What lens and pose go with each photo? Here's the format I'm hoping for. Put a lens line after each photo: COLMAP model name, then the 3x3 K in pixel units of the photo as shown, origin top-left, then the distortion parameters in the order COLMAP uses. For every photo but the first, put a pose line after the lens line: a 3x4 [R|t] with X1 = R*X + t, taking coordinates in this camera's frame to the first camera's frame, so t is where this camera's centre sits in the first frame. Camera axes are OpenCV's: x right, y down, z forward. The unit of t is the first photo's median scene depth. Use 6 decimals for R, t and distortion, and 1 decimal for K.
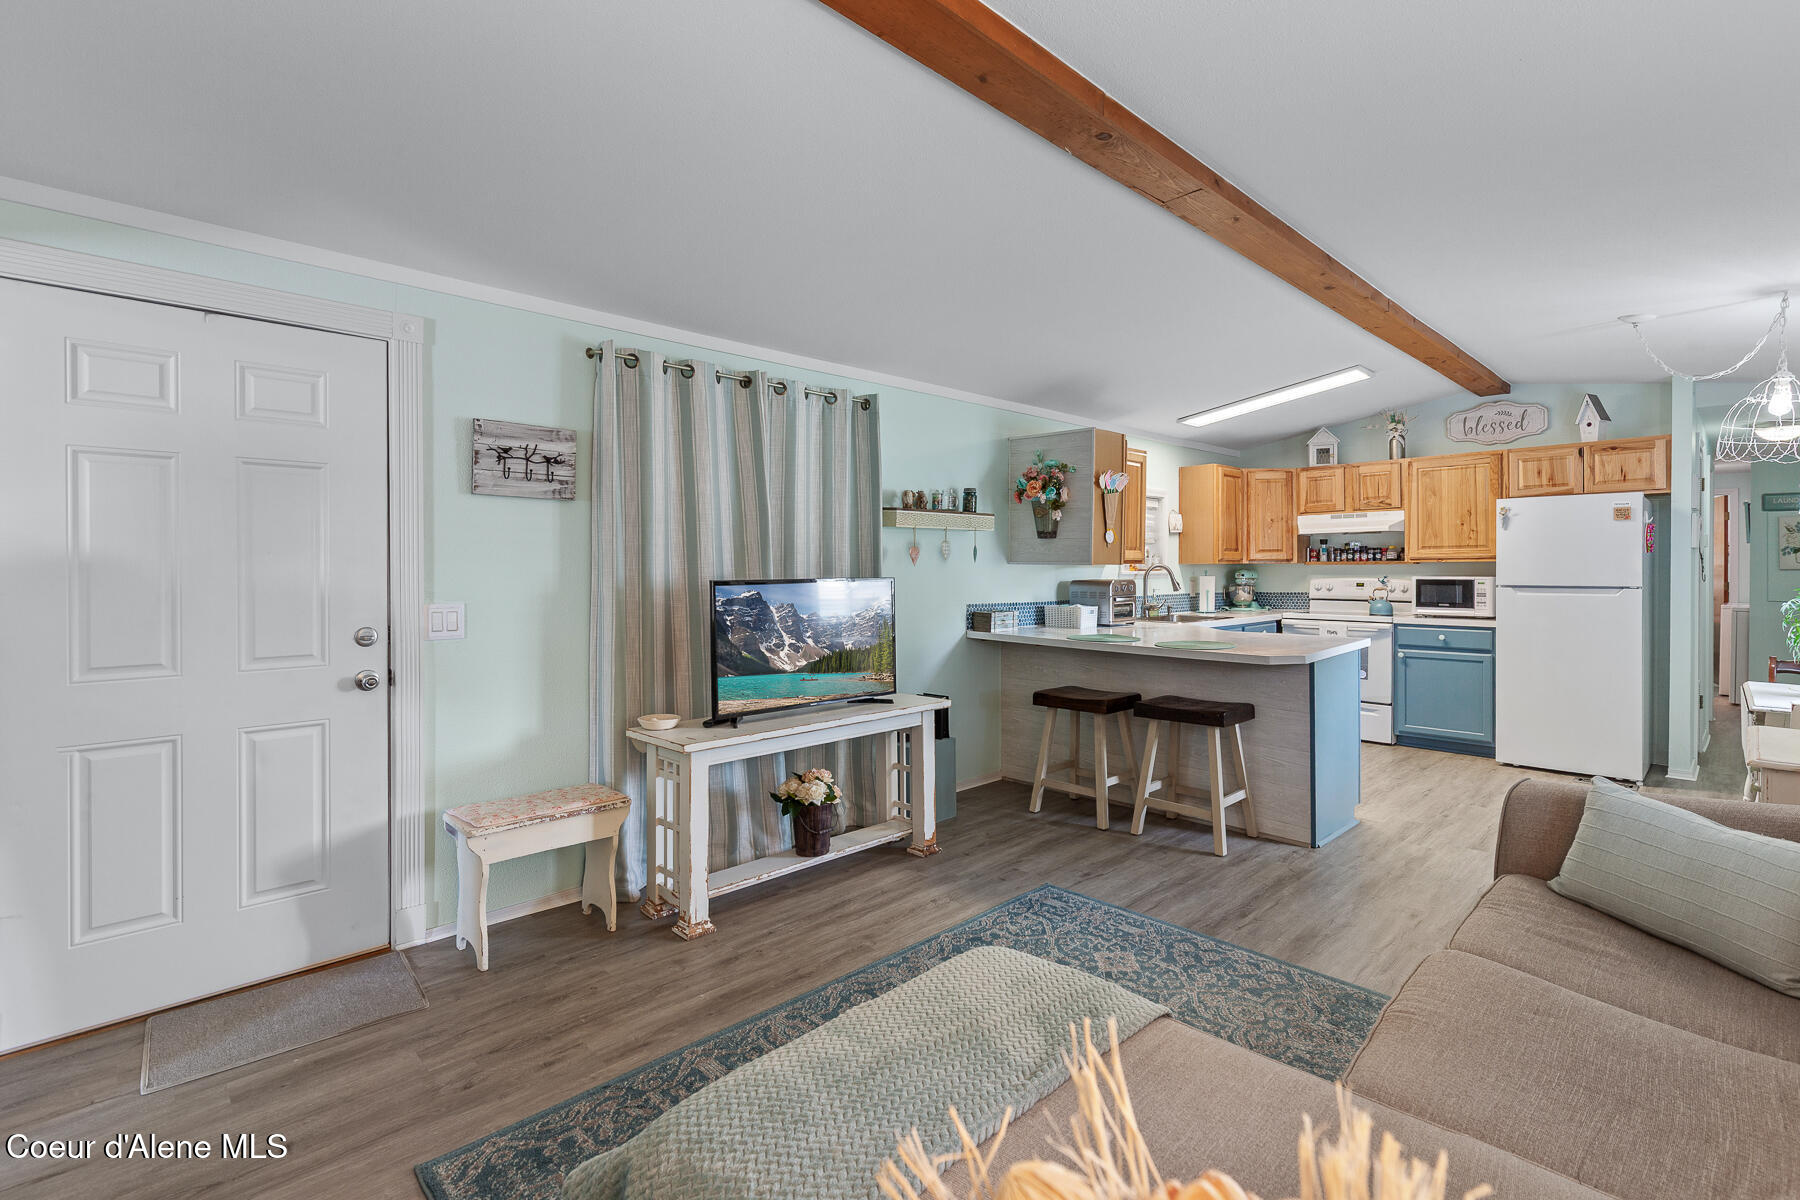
lens RADIAL K [[825.8, 0, 921.1], [0, 825.8, 581.6], [0, 0, 1]] dist [0.008009, -0.000013]
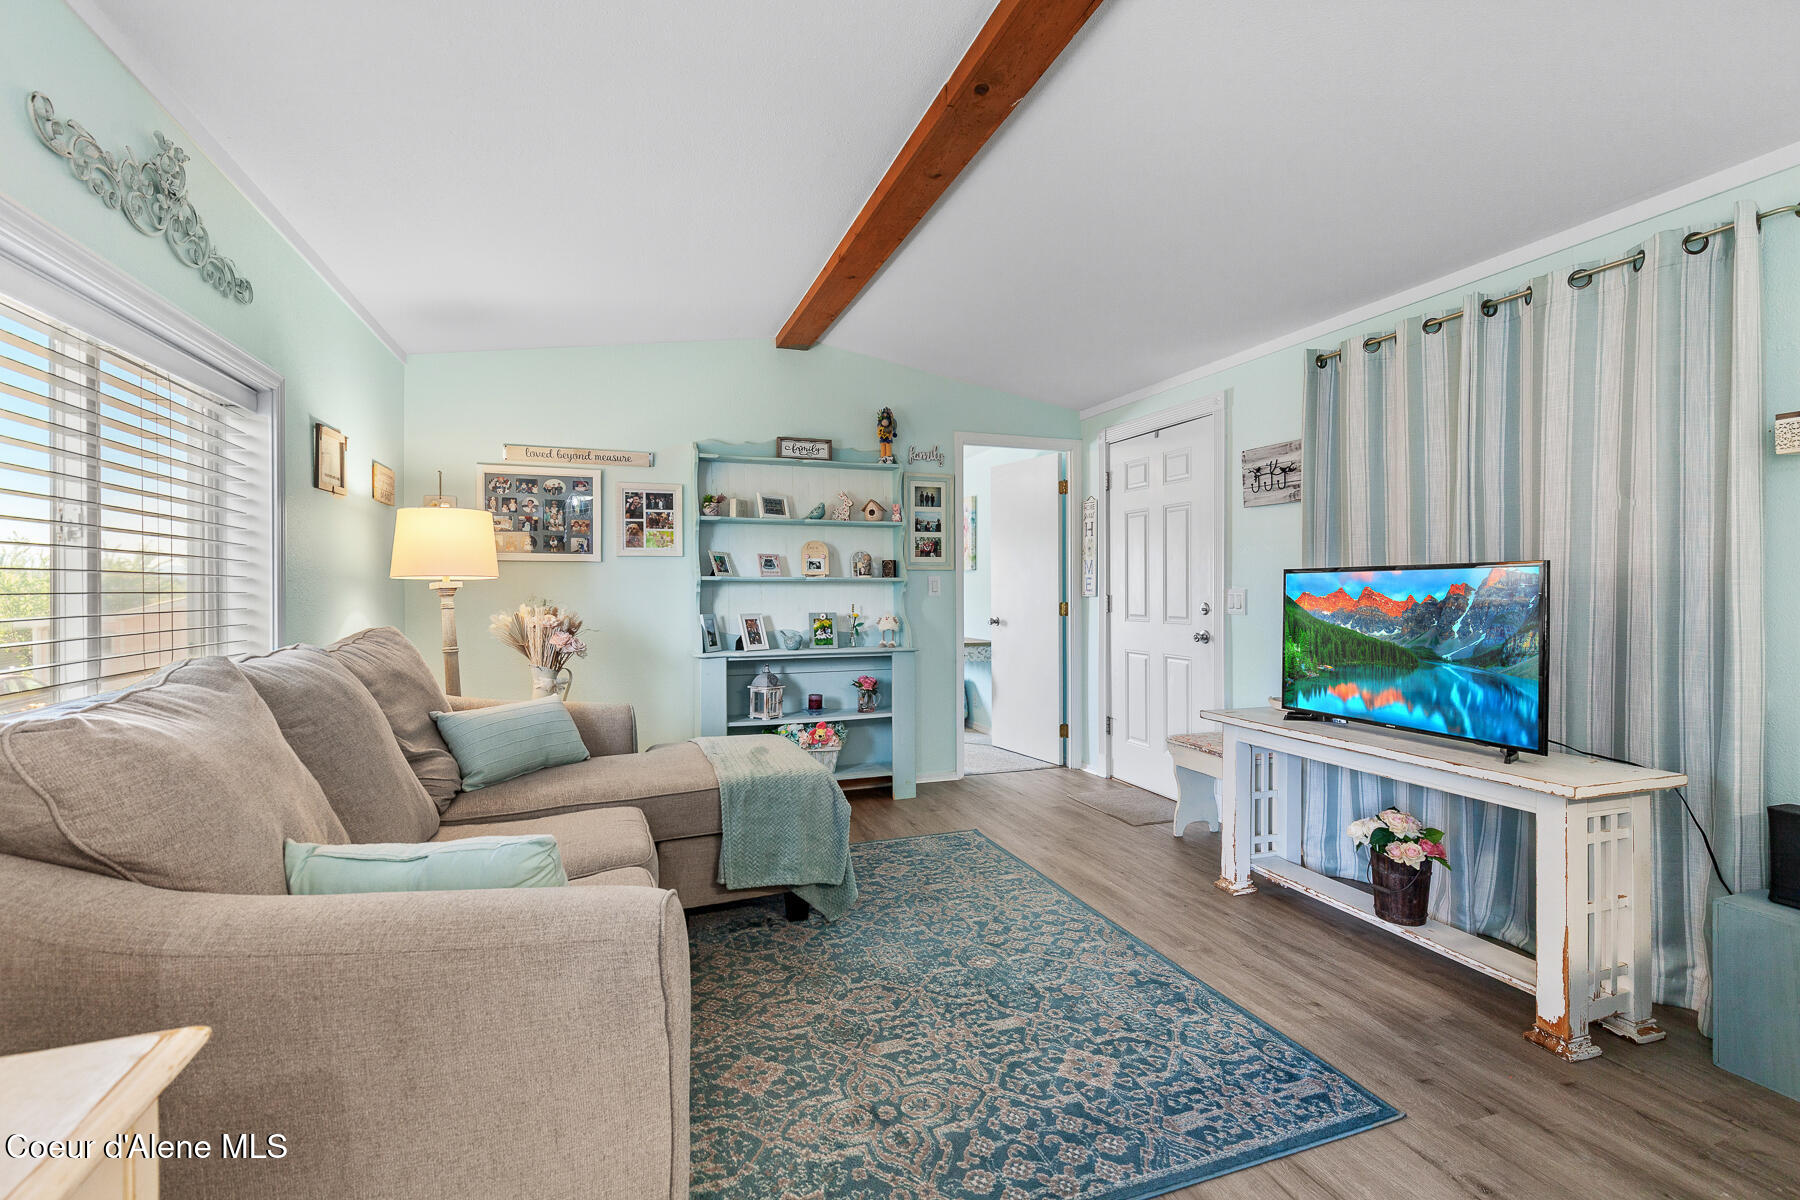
lens RADIAL K [[809.4, 0, 901.6], [0, 809.4, 590.3], [0, 0, 1]] dist [0.002501, -0.000403]
pose [[-0.426341, 0.005307, -0.904547, 0.472208], [-0.011484, 0.999870, 0.011279, 0.010781], [0.904489, 0.015197, -0.426225, 0.562744]]
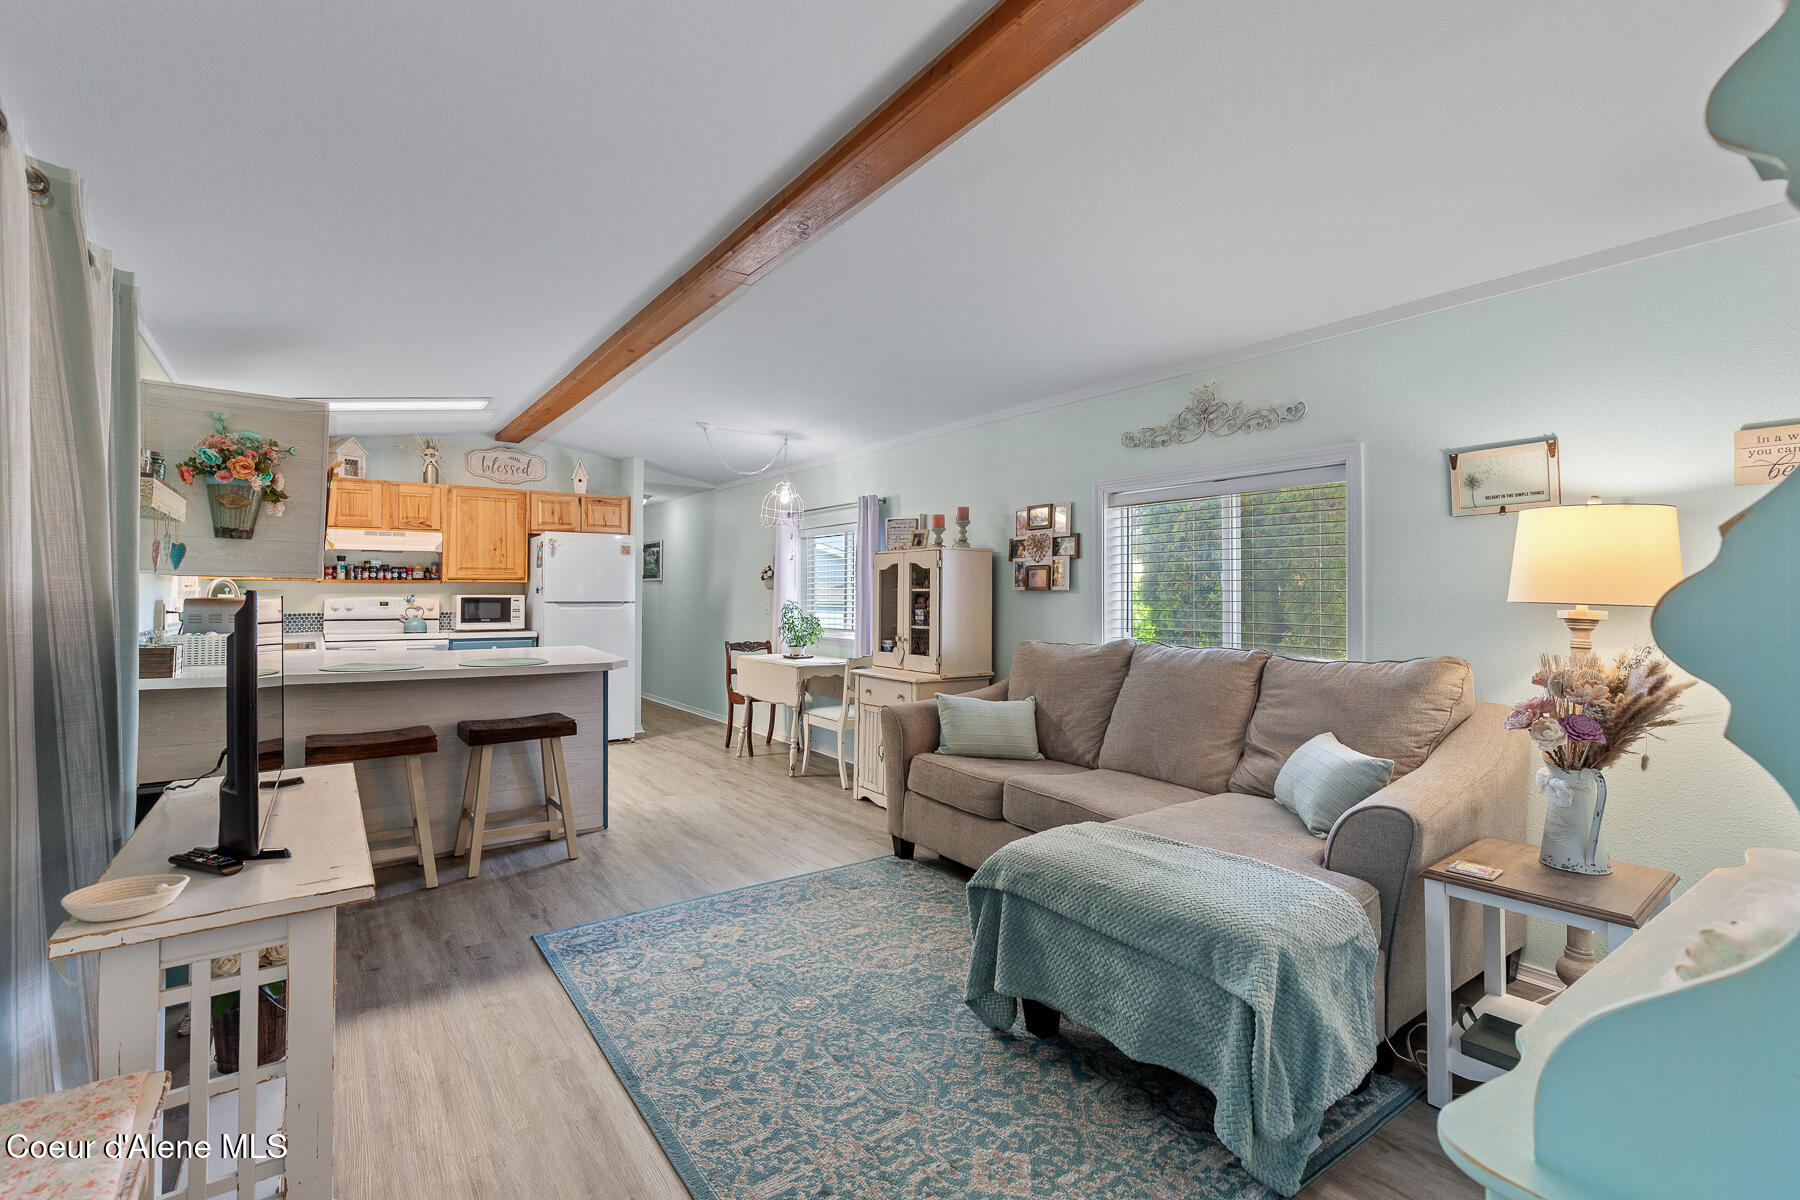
lens RADIAL K [[809.4, 0, 901.6], [0, 809.4, 590.3], [0, 0, 1]] dist [0.002501, -0.000403]
pose [[0.161749, 0.008061, 0.986799, -0.392479], [0.010985, 0.999890, -0.009969, 0.004910], [-0.986771, 0.012453, 0.161642, 0.284079]]
